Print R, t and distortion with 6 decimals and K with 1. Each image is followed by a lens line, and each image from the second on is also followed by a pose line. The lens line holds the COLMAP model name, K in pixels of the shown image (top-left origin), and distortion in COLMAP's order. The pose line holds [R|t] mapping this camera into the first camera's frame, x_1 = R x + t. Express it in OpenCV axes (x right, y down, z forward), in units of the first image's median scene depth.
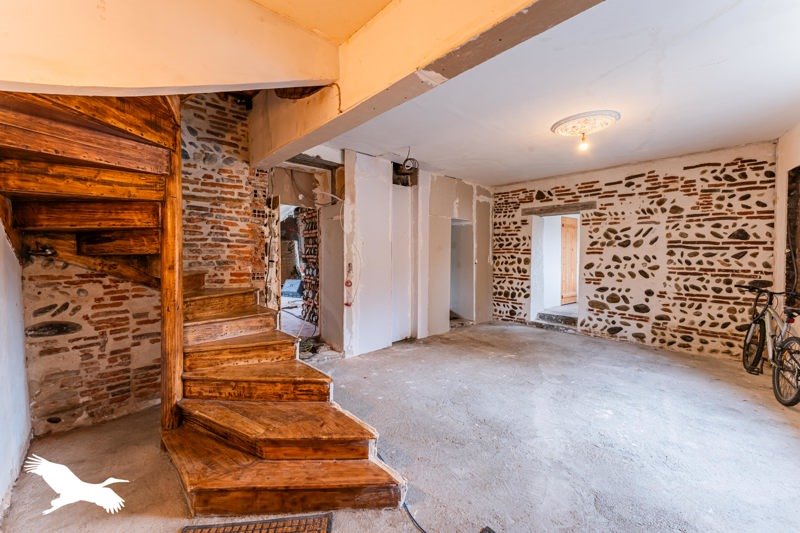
lens RADIAL K [[317.0, 0, 397.6], [0, 317.0, 263.1], [0, 0, 1]] dist [0.016780, -0.000130]
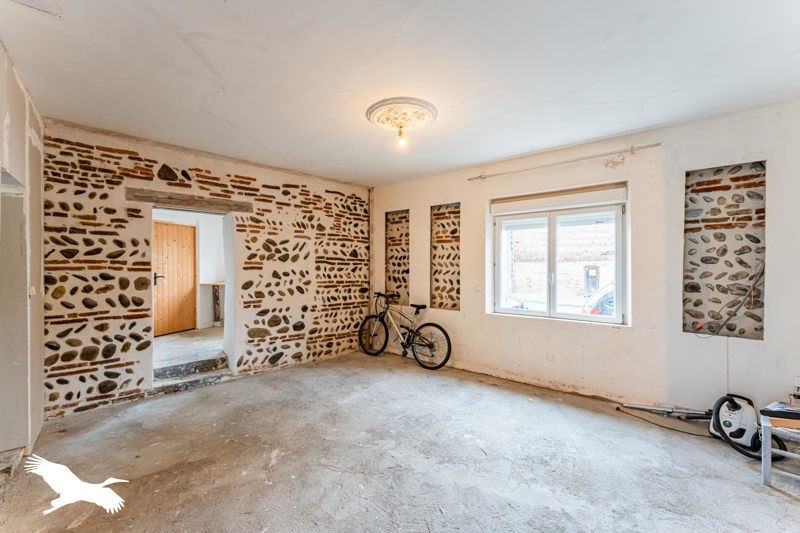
lens RADIAL K [[317.0, 0, 397.8], [0, 317.0, 267.1], [0, 0, 1]] dist [0.016780, -0.000130]
pose [[0.045023, -0.005626, 0.998970, -0.166297], [0.031578, 0.999492, 0.004205, -0.028293], [-0.998487, 0.031356, 0.045178, 0.645944]]
